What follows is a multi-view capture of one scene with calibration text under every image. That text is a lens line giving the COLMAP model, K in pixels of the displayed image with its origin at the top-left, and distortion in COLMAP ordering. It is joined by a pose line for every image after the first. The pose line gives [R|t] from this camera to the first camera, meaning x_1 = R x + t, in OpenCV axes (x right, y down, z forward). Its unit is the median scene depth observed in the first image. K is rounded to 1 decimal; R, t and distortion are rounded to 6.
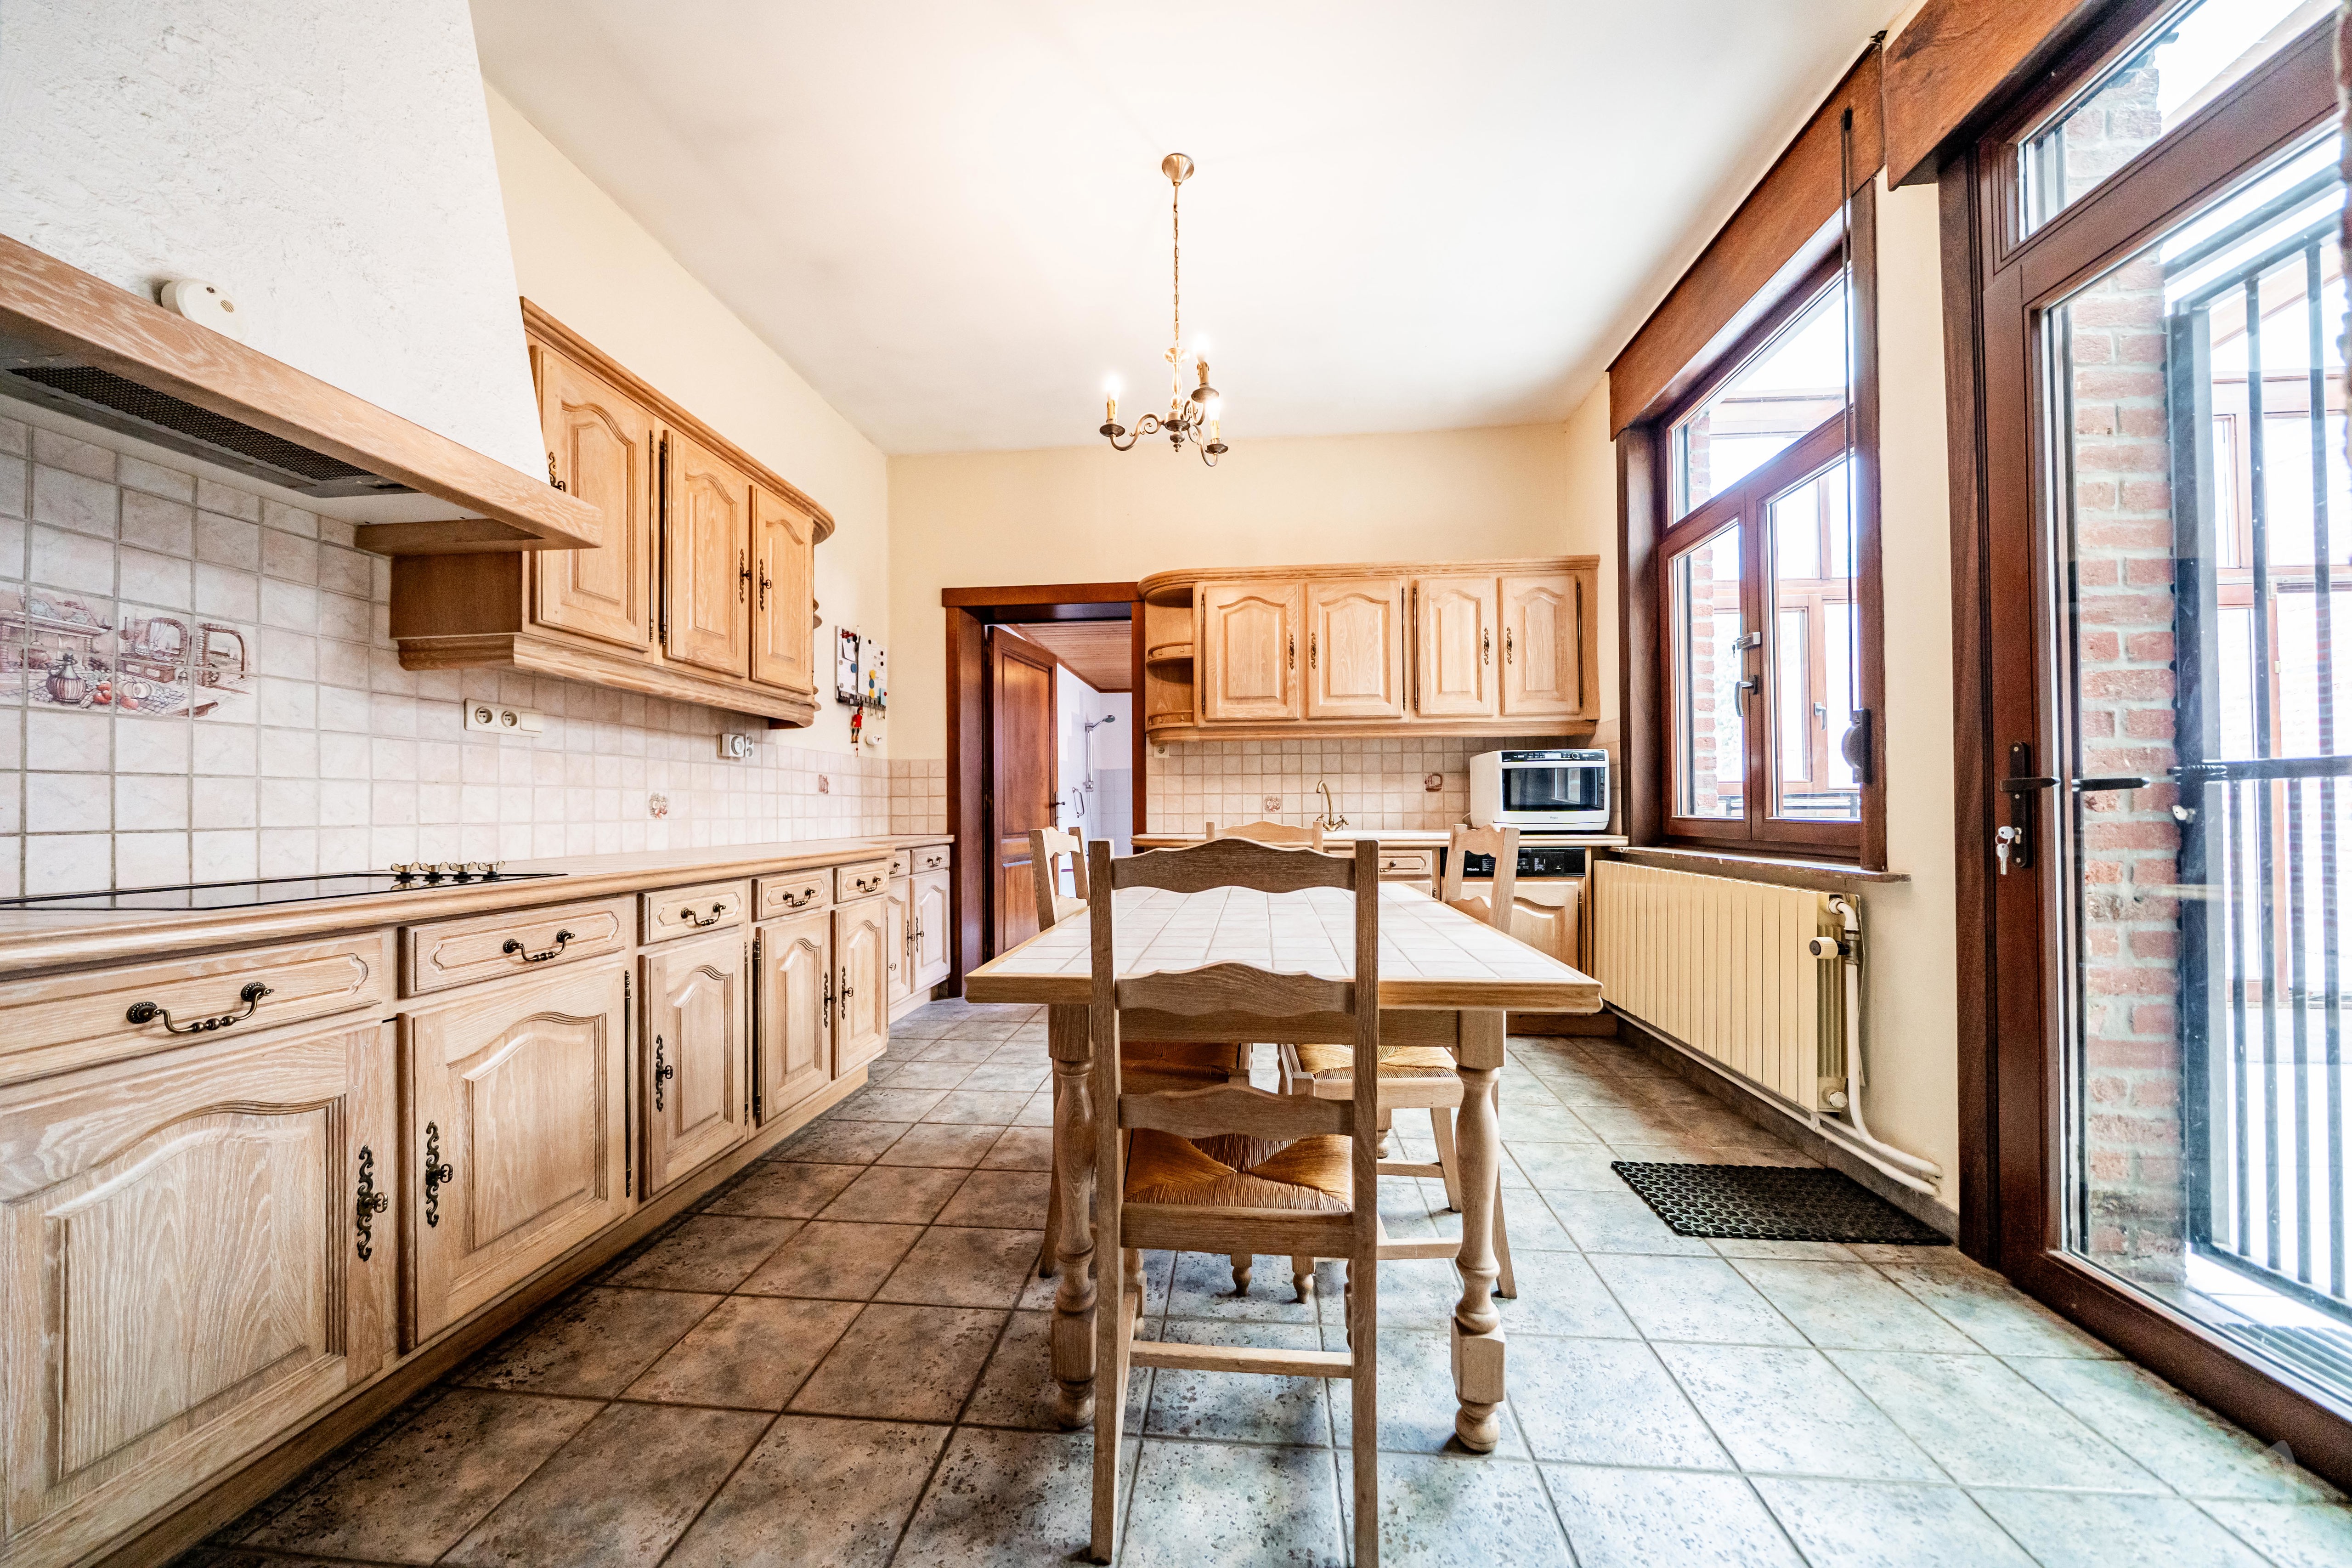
lens RADIAL K [[815.9, 0, 1180.3], [0, 815.9, 801.6], [0, 0, 1]] dist [-0.000570, -0.000037]
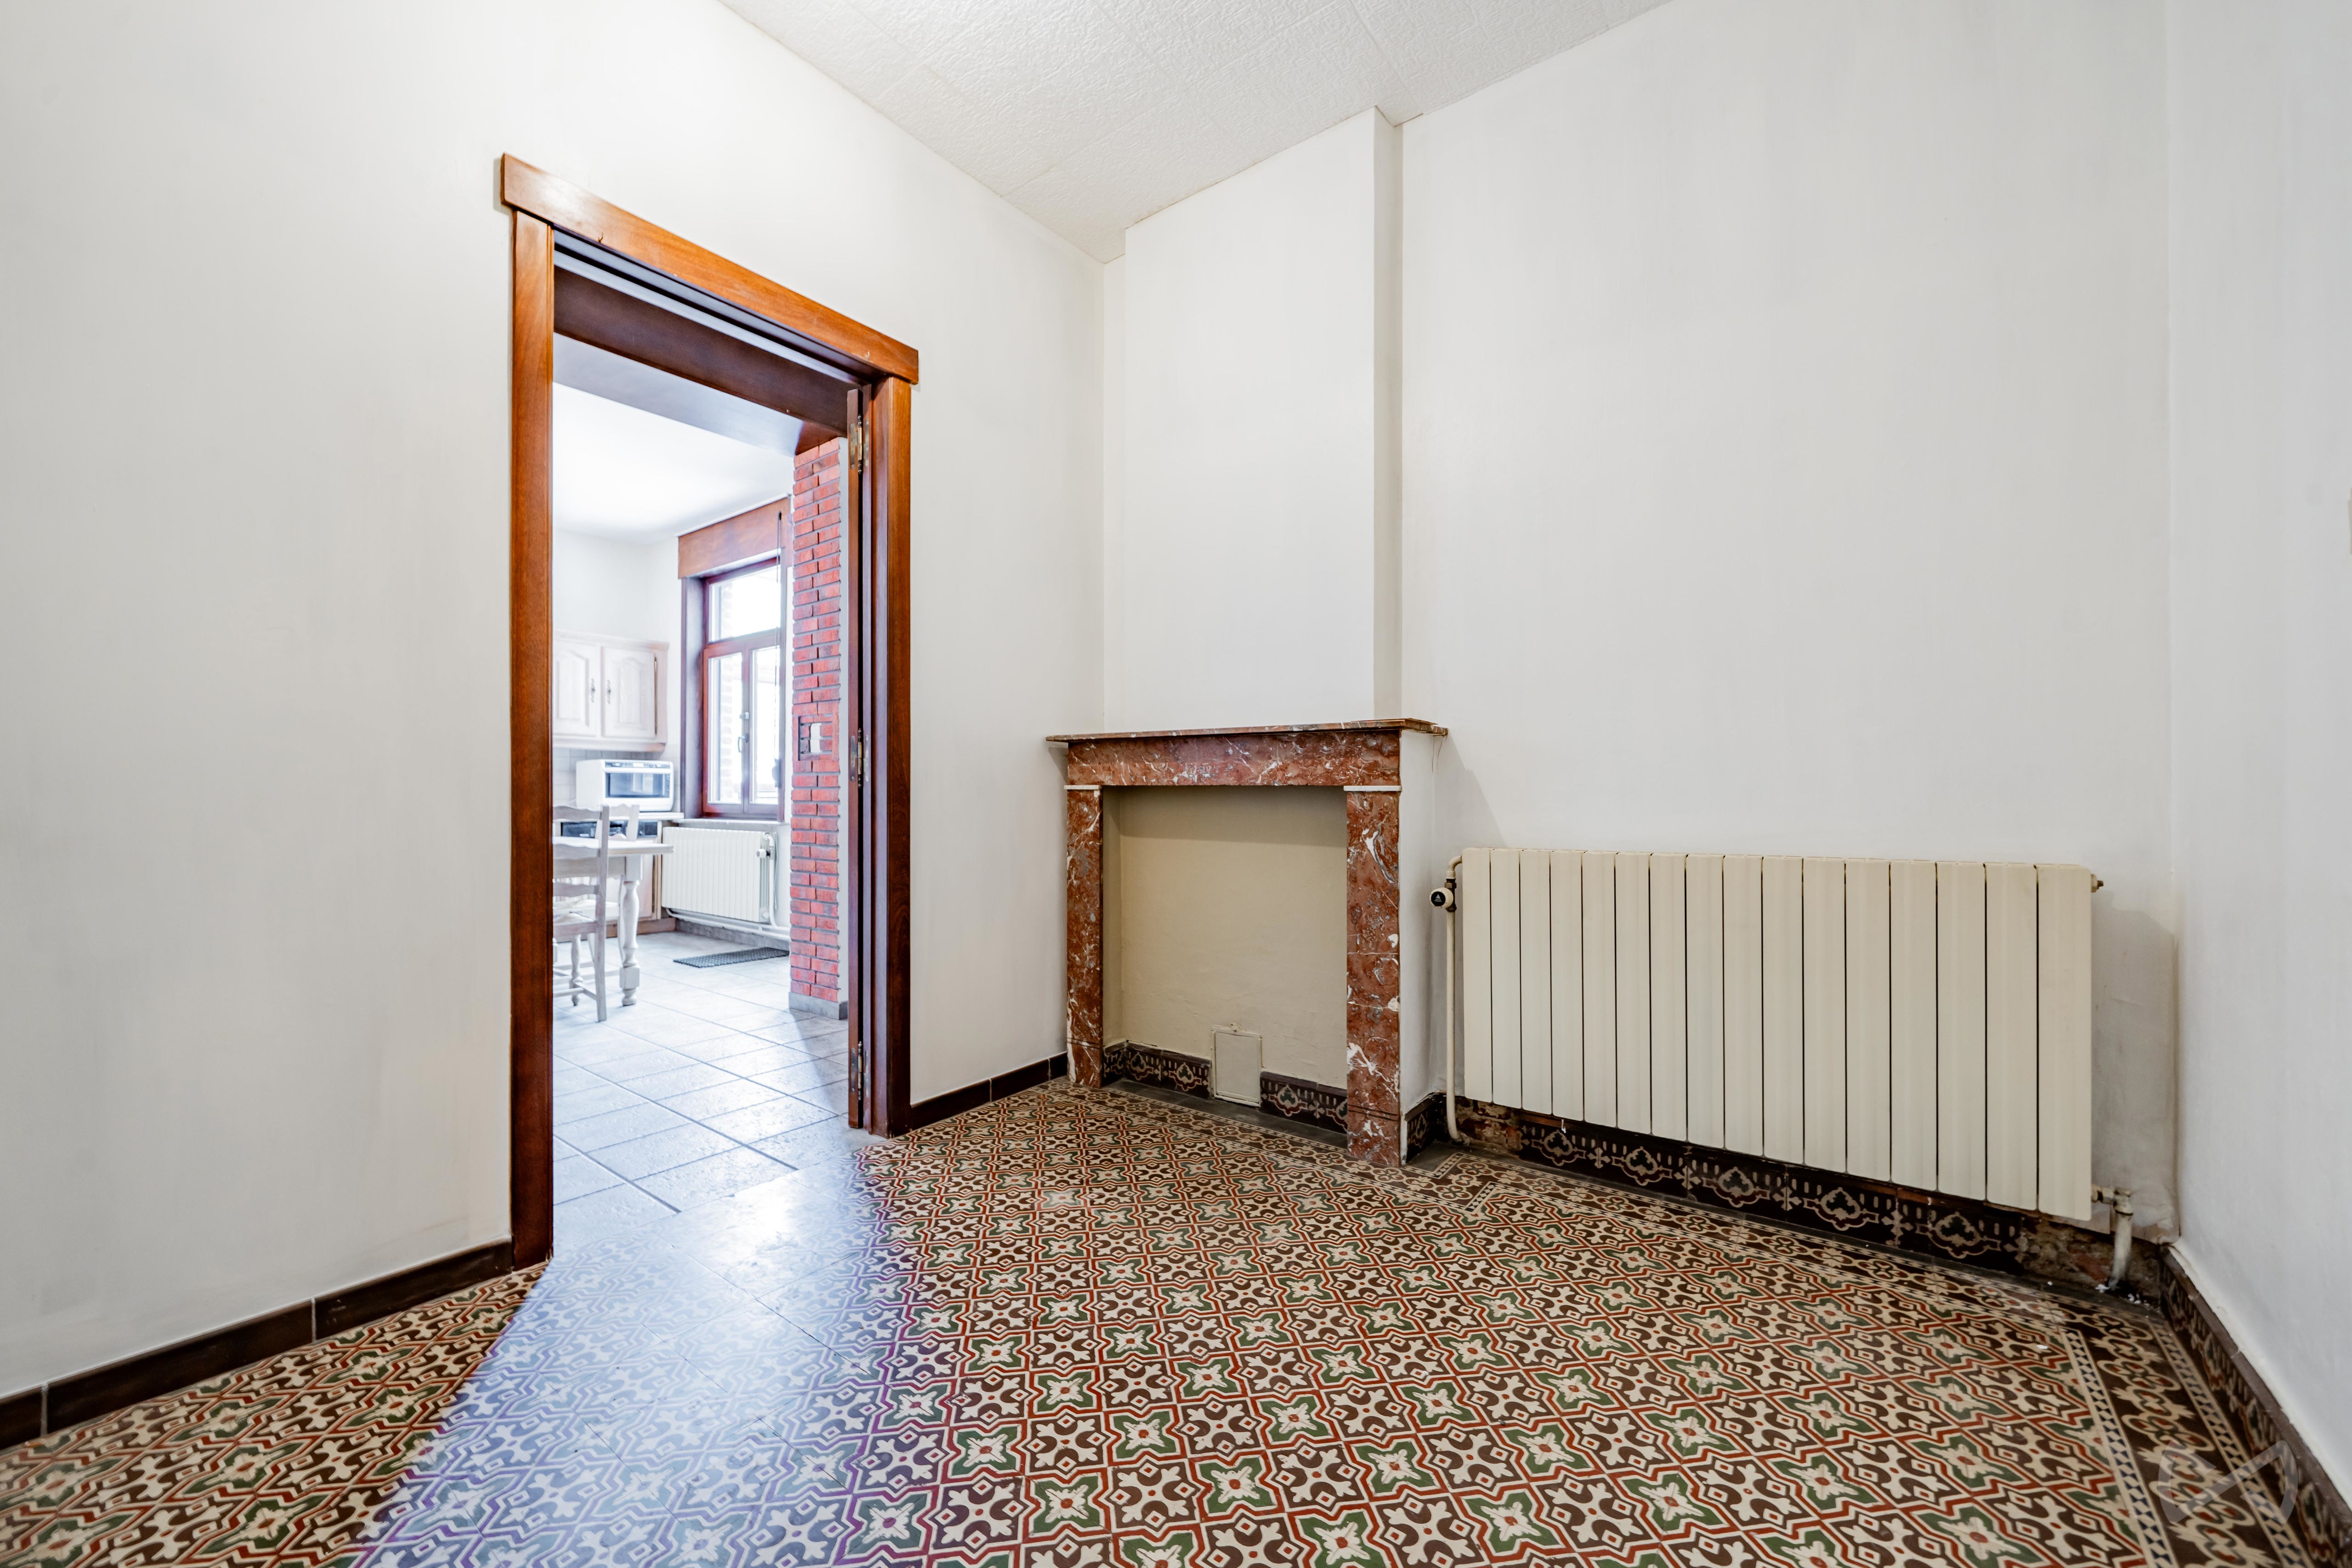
lens RADIAL K [[877.6, 0, 1176.0], [0, 877.6, 794.0], [0, 0, 1]] dist [0.001879, 0.000118]
pose [[0.529887, 0.015589, 0.847925, -0.490625], [-0.016068, 0.999836, -0.008341, 0.000037], [-0.847916, -0.009204, 0.530050, -0.897576]]
